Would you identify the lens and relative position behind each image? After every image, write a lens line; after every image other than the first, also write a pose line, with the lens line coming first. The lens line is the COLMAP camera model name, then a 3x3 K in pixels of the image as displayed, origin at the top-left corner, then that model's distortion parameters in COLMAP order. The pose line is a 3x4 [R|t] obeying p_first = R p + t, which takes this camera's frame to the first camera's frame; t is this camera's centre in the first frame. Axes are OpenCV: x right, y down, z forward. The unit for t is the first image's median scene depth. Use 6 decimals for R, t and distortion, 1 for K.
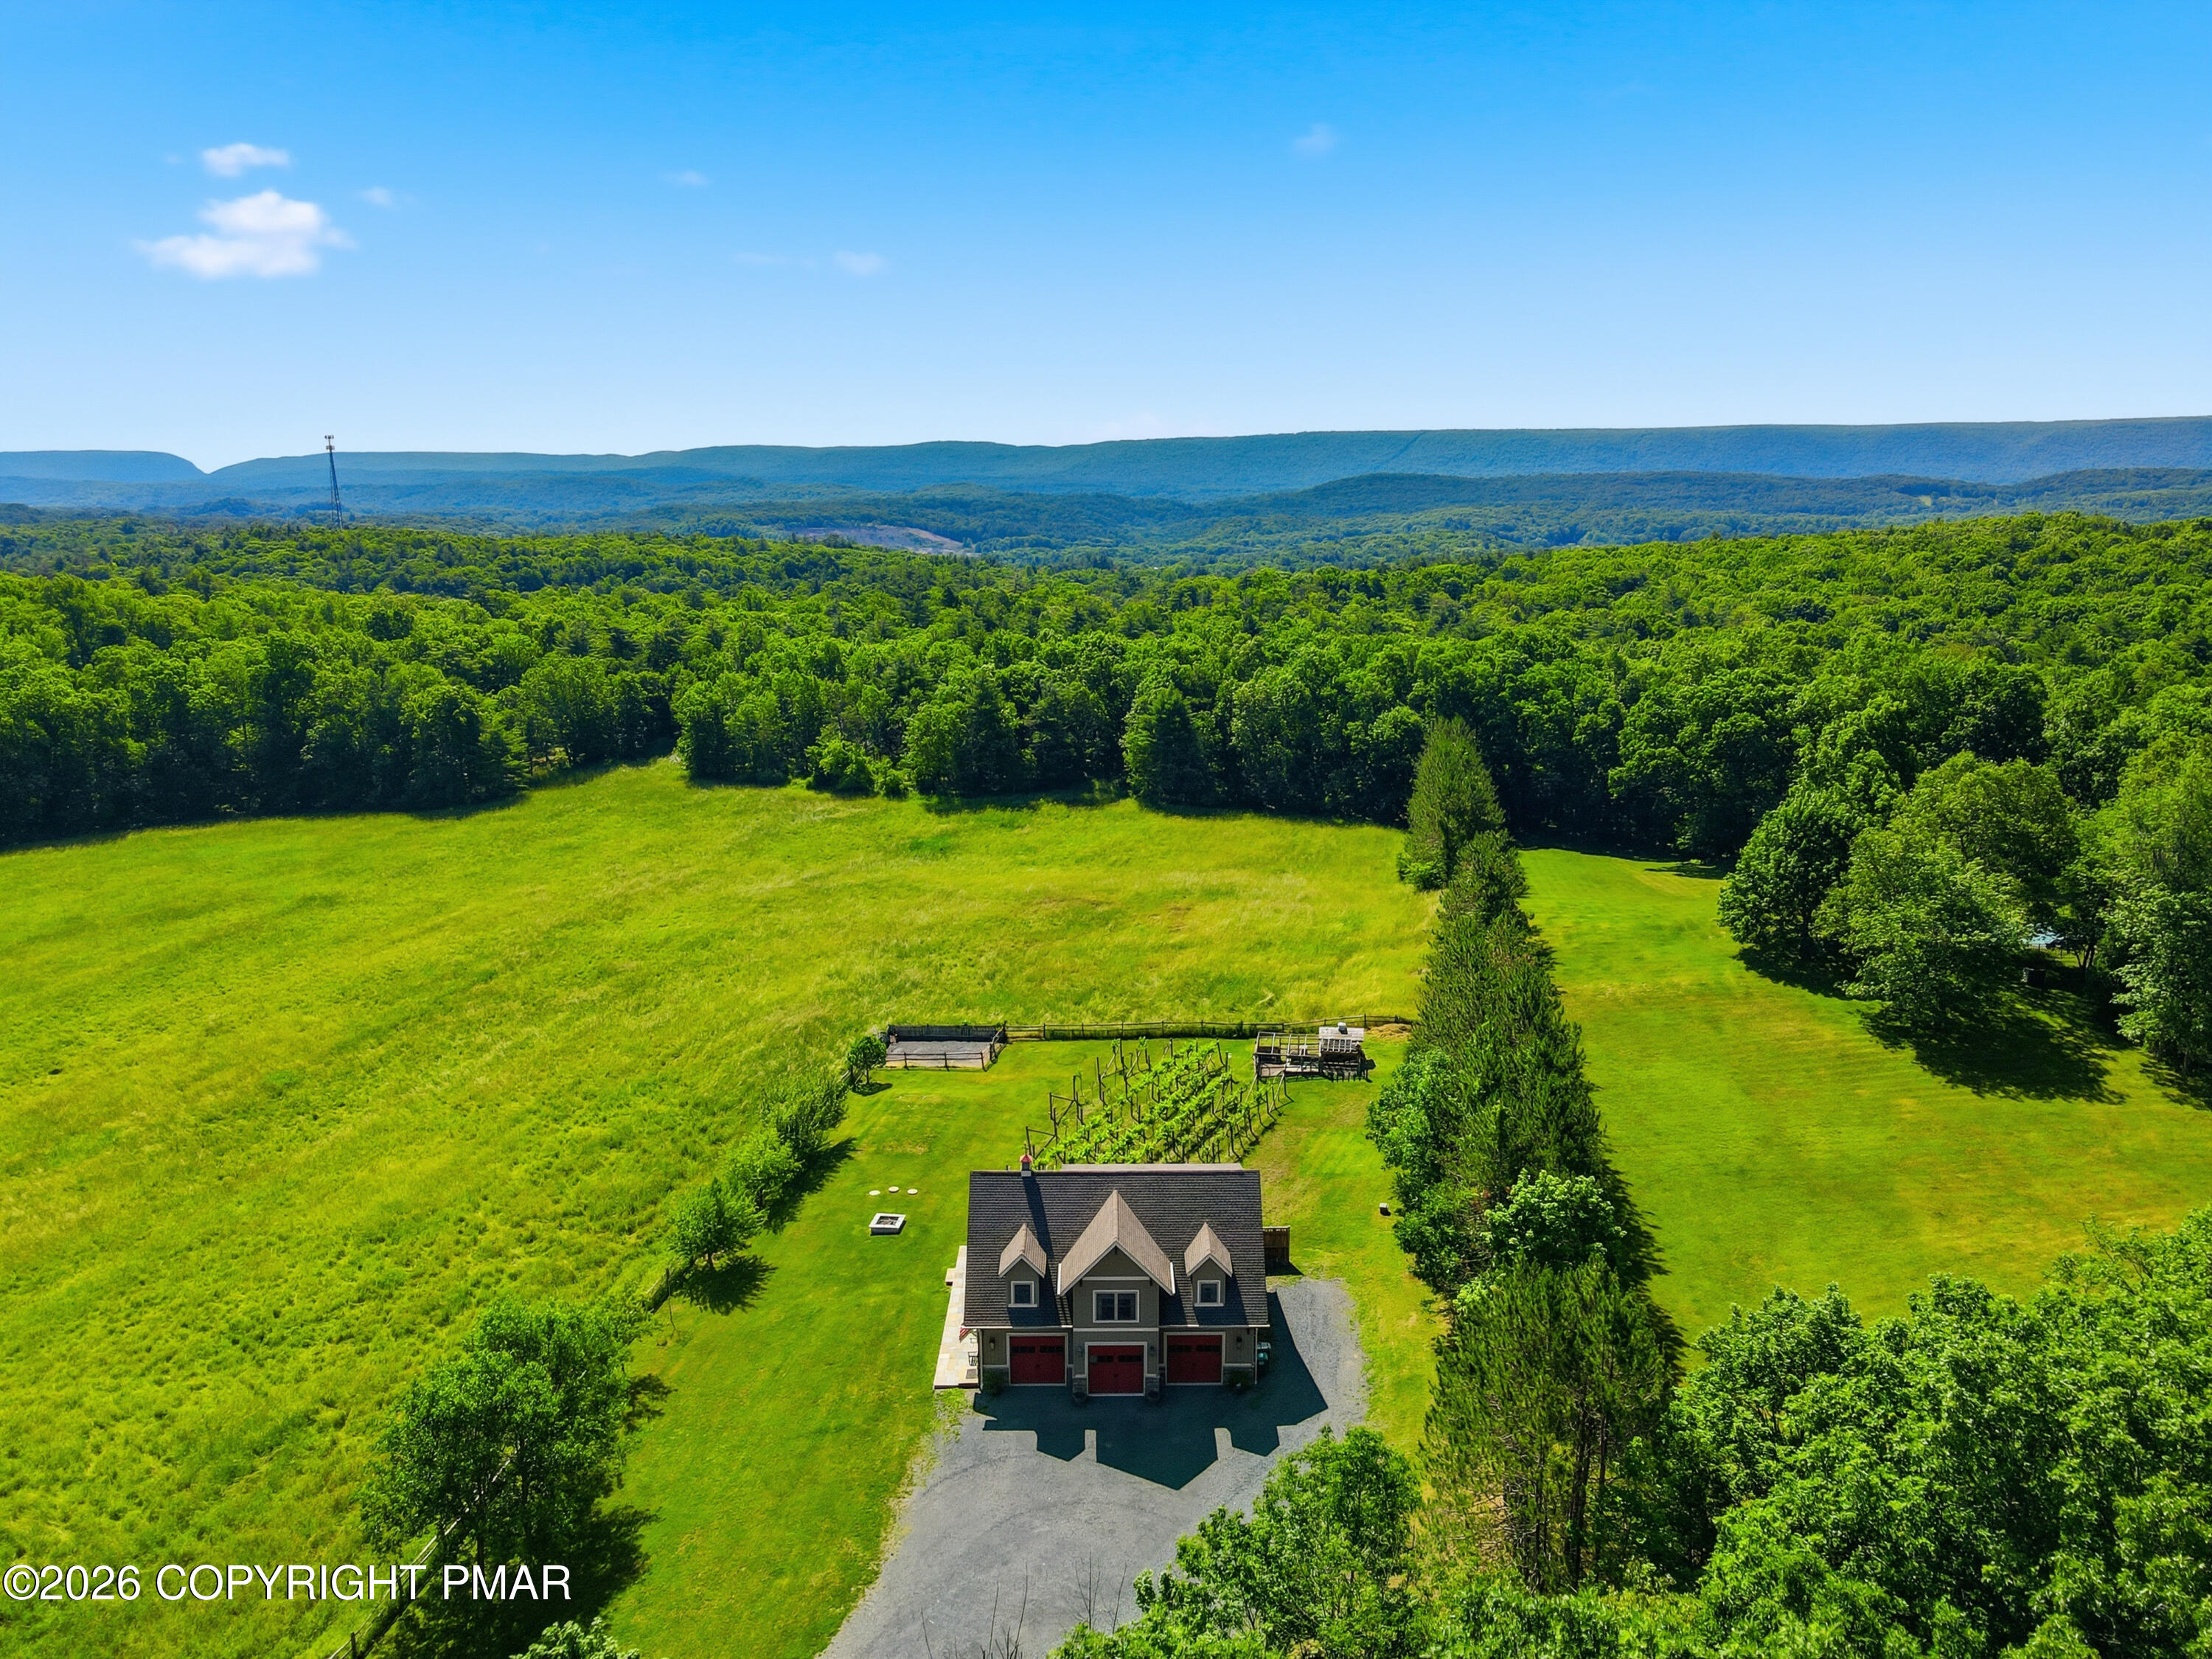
lens RADIAL K [[1618.8, 0, 1106.0], [0, 1618.8, 829.5], [0, 0, 1]] dist [-0.002302, 0.029061]
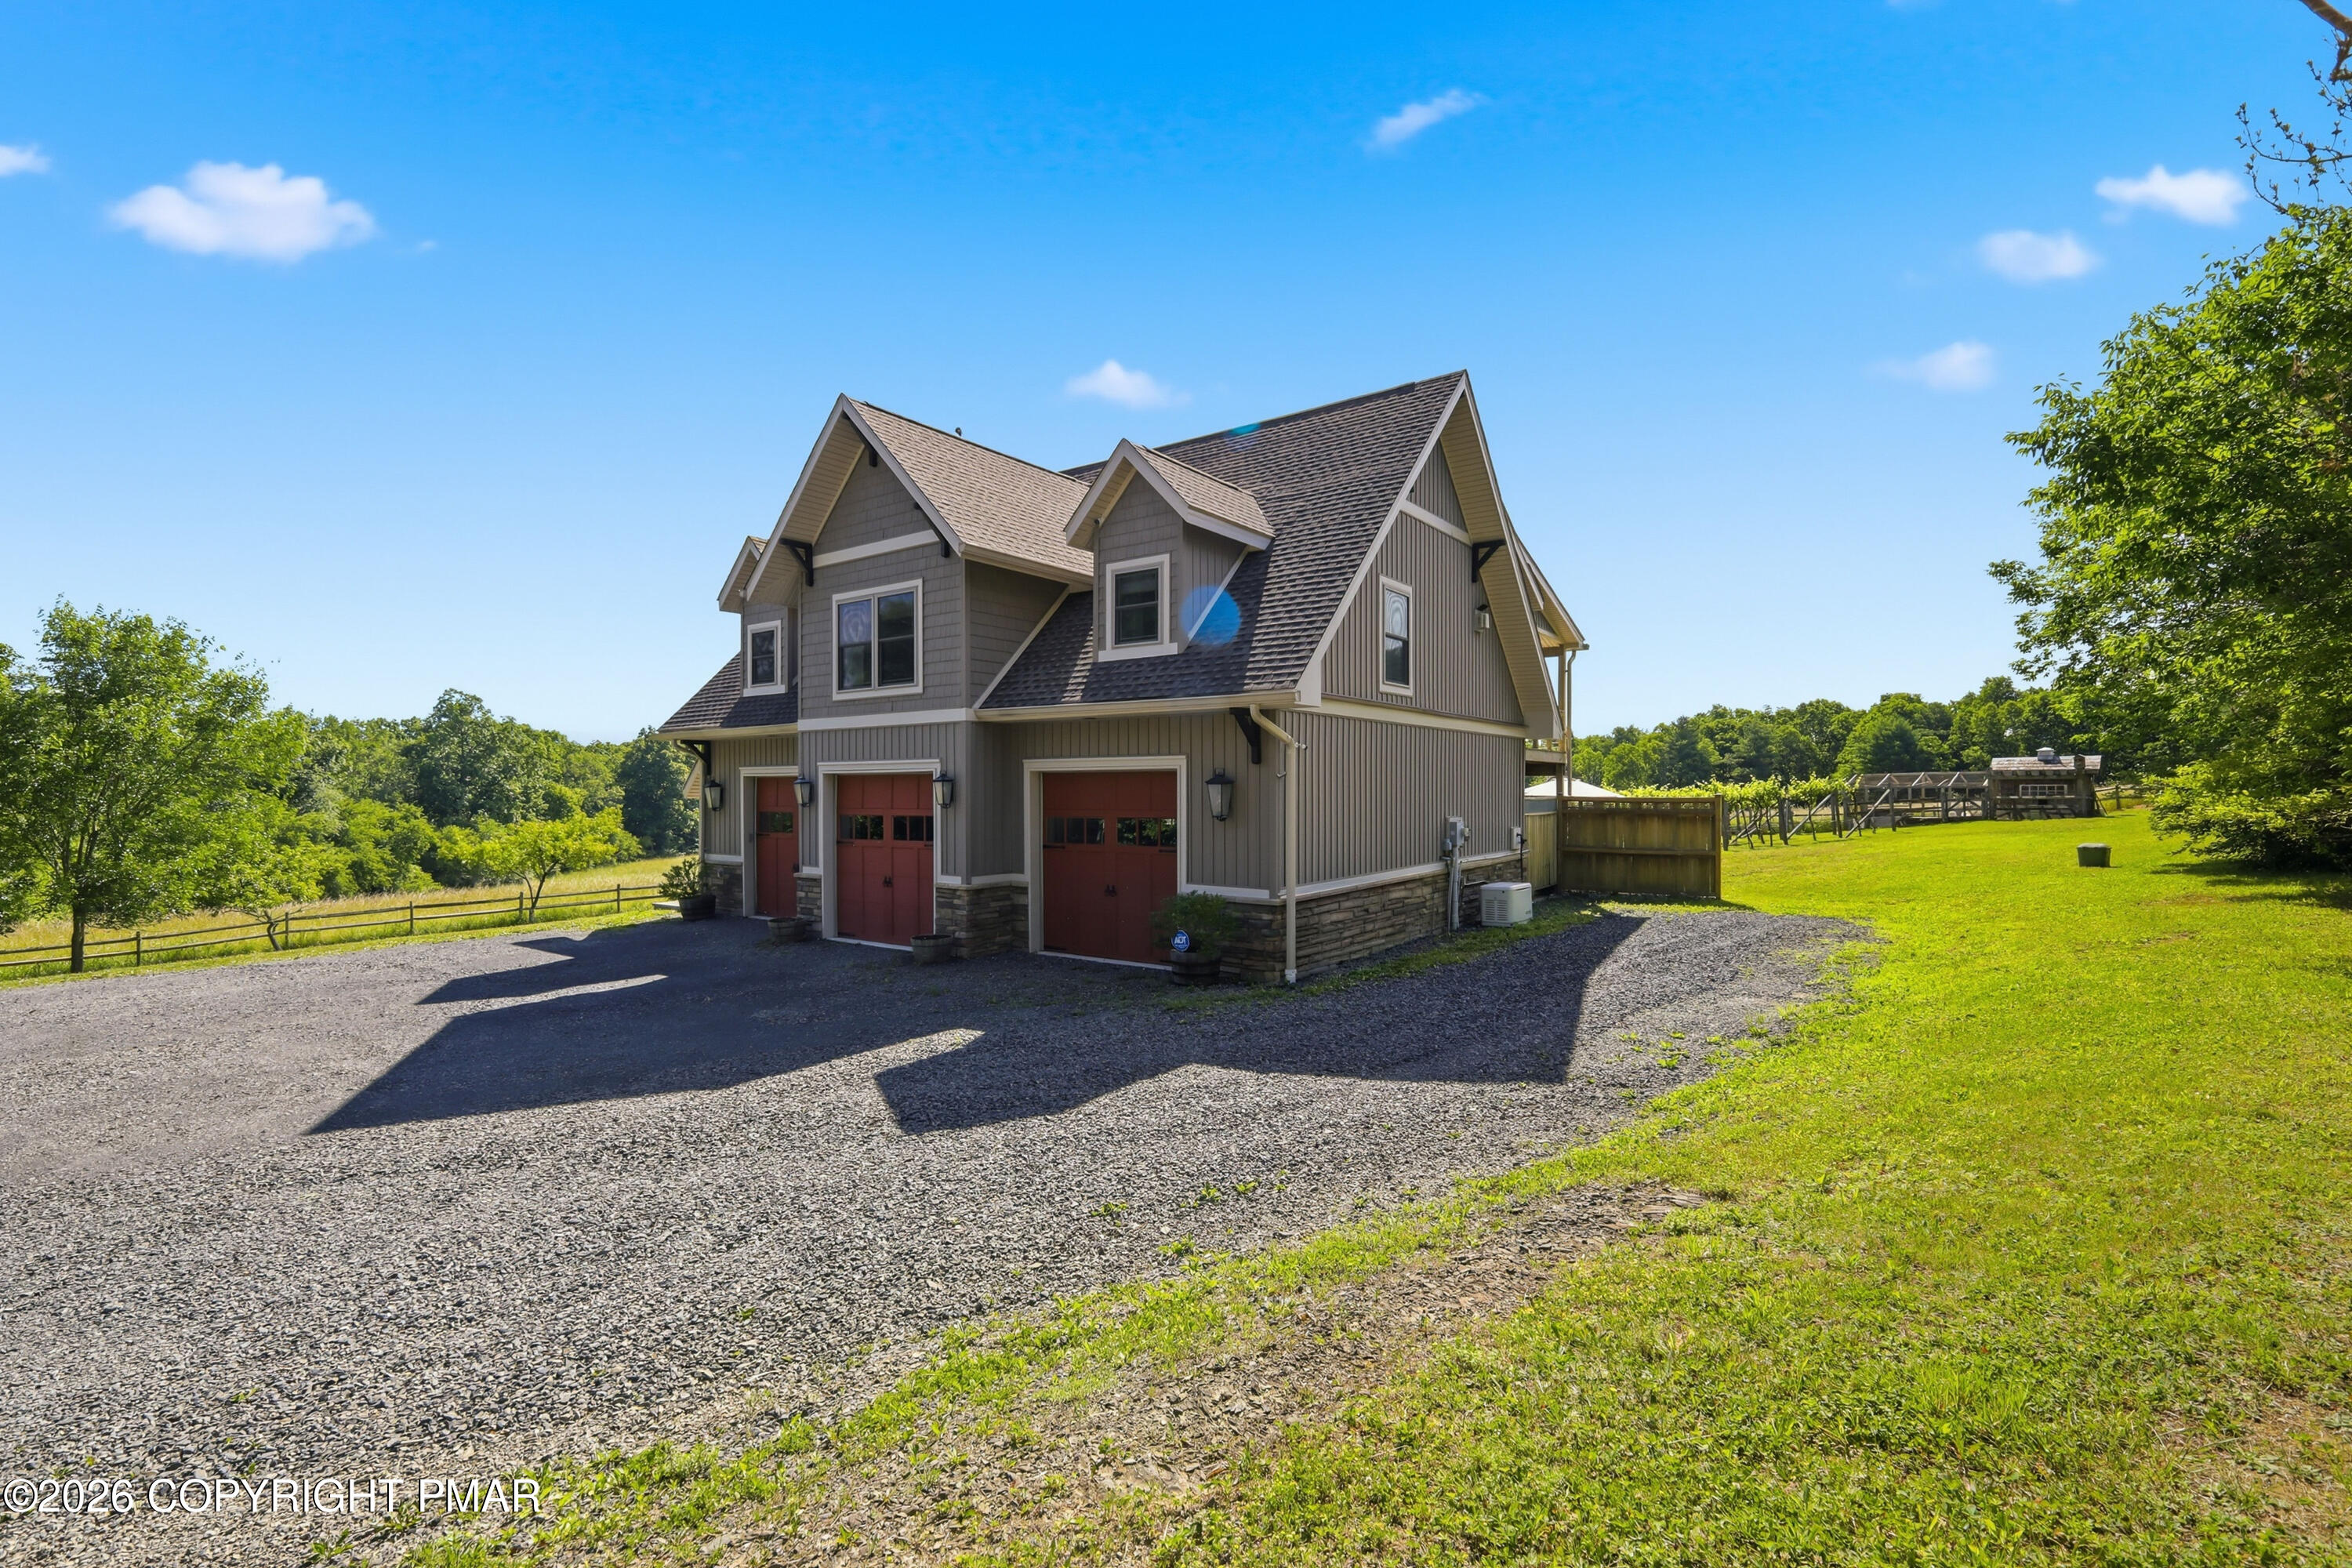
lens RADIAL K [[1023.2, 0, 1176.0], [0, 1023.2, 784.0], [0, 0, 1]] dist [0.000511, 0.000044]
pose [[0.804894, -0.004131, -0.593405, 0.176297], [-0.126142, 0.975931, -0.177894, 0.348206], [0.579857, 0.218039, 0.785000, 0.868844]]
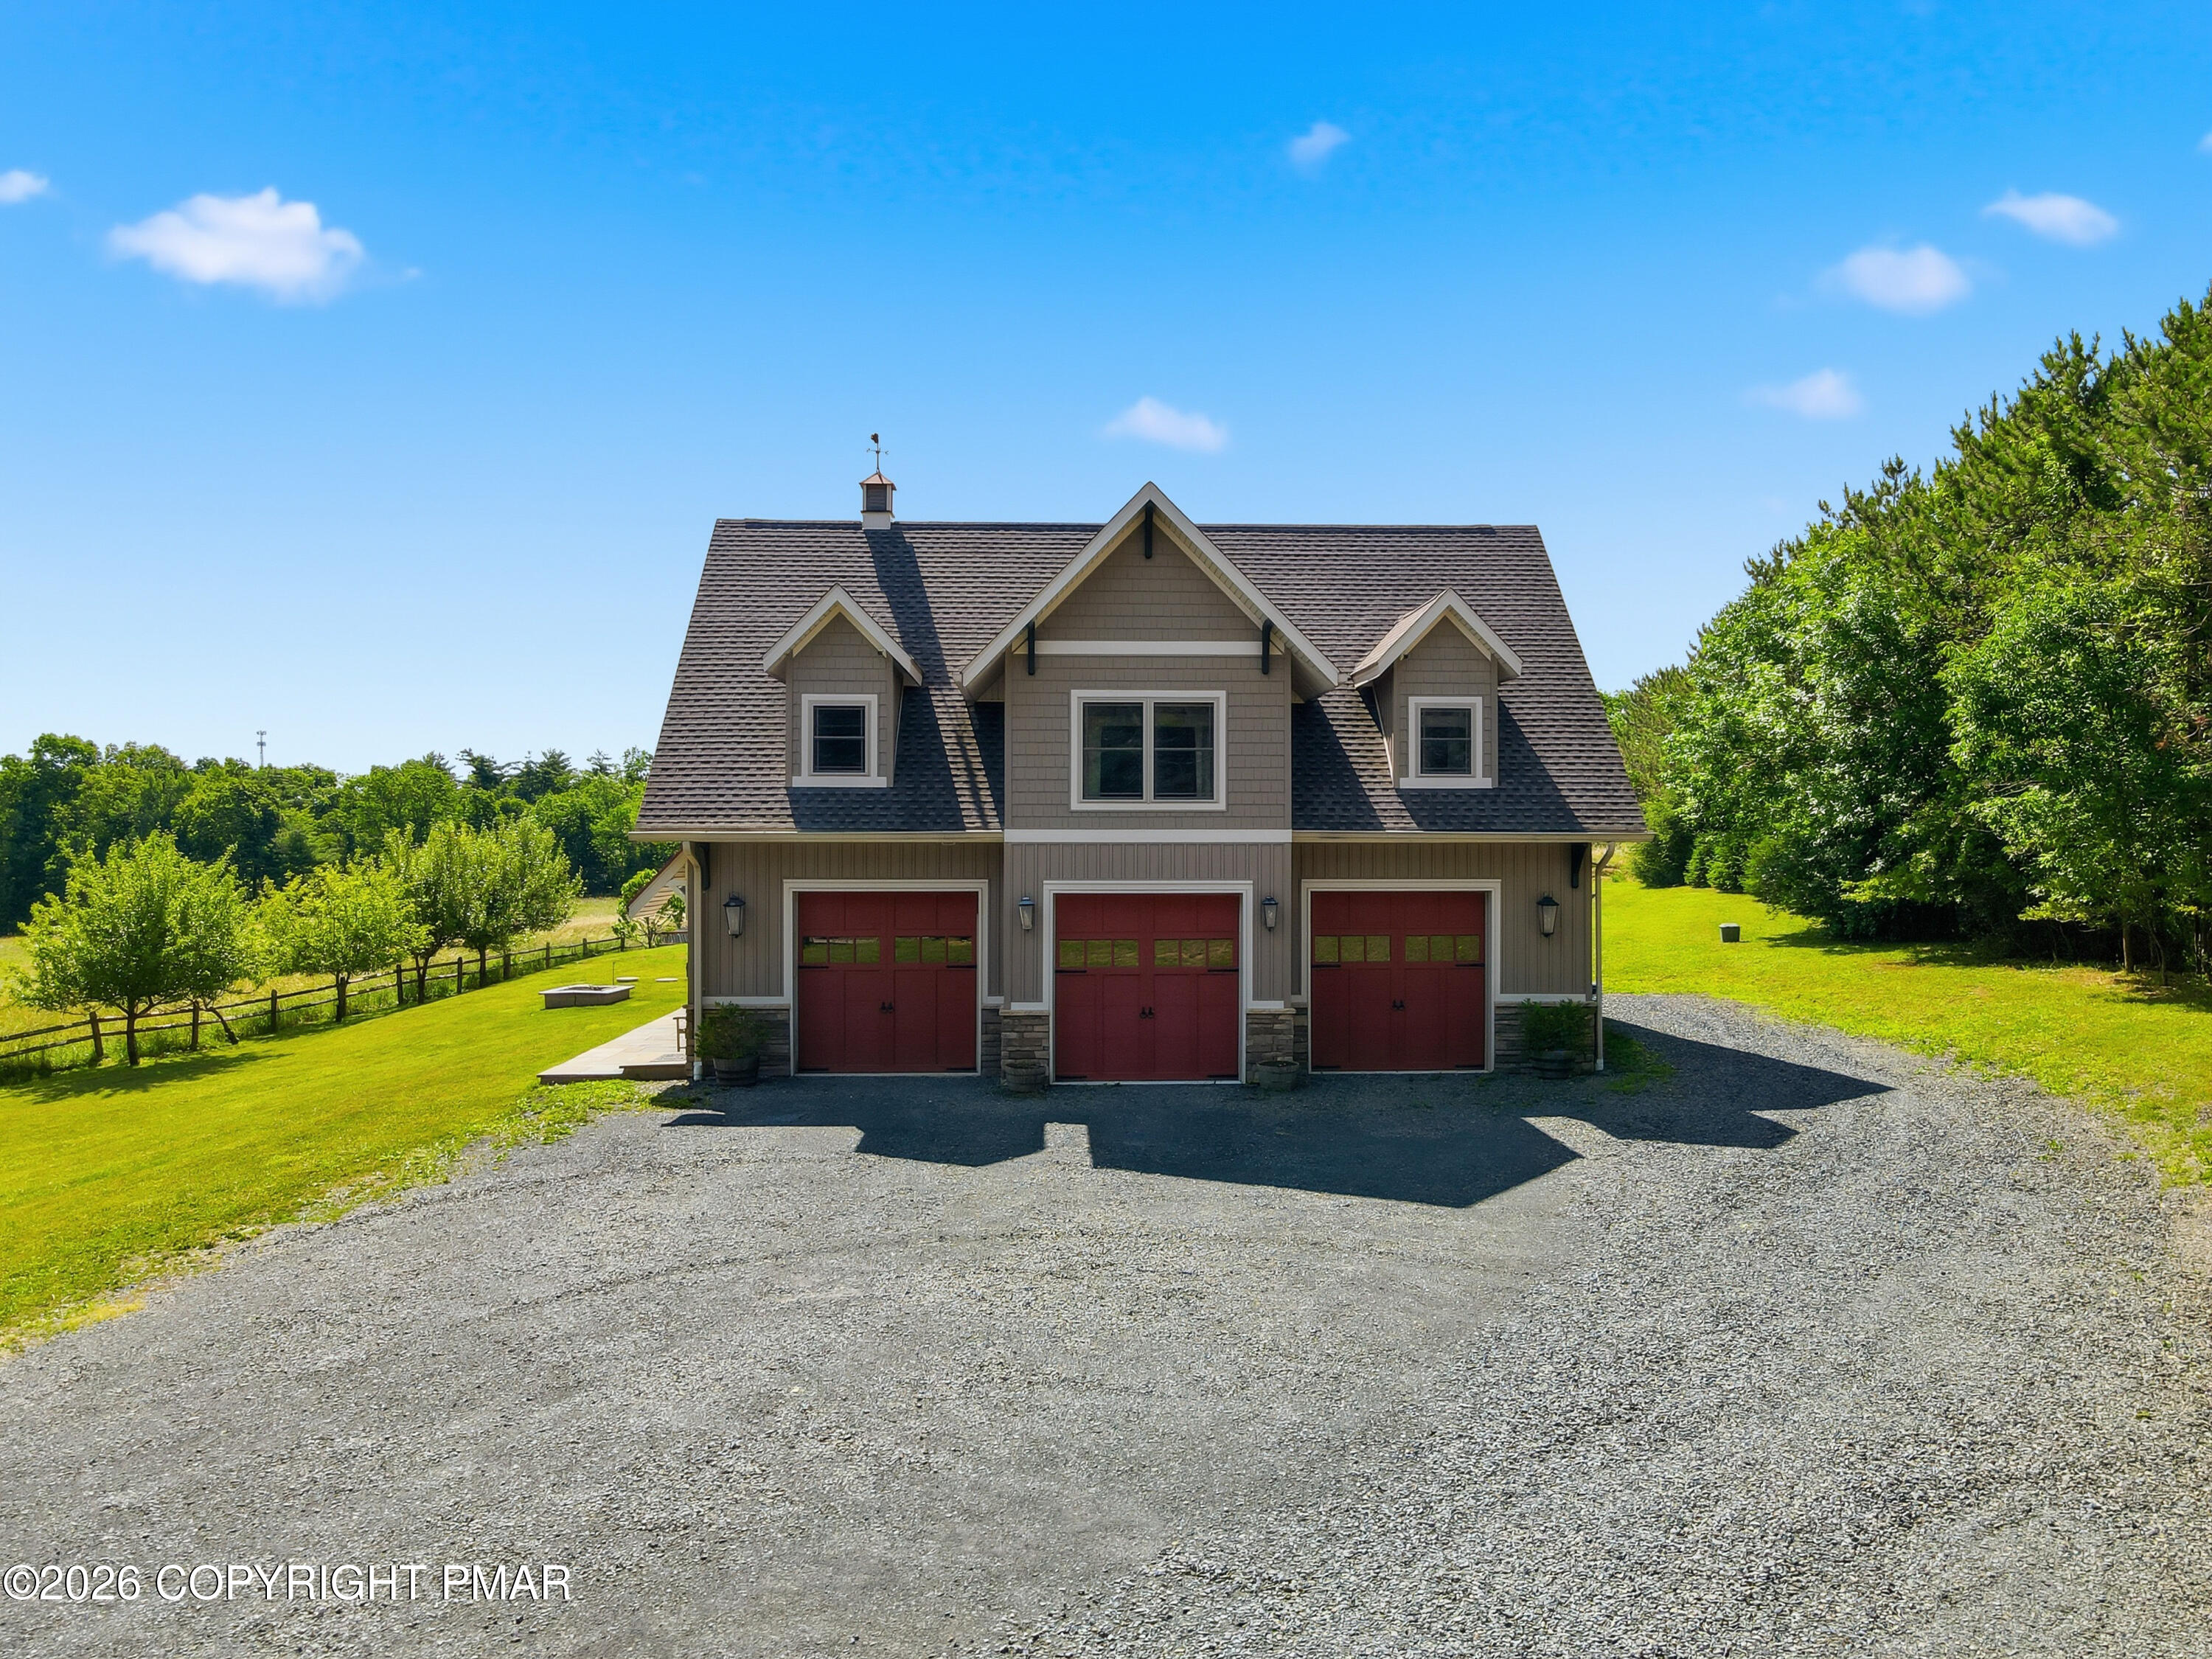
lens RADIAL K [[1618.8, 0, 1106.0], [0, 1618.8, 829.5], [0, 0, 1]] dist [-0.002302, 0.029061]
pose [[0.999597, 0.001676, 0.028346, -0.009991], [0.004557, 0.975847, -0.218408, 0.370250], [-0.028027, 0.218449, 0.975446, 0.703378]]
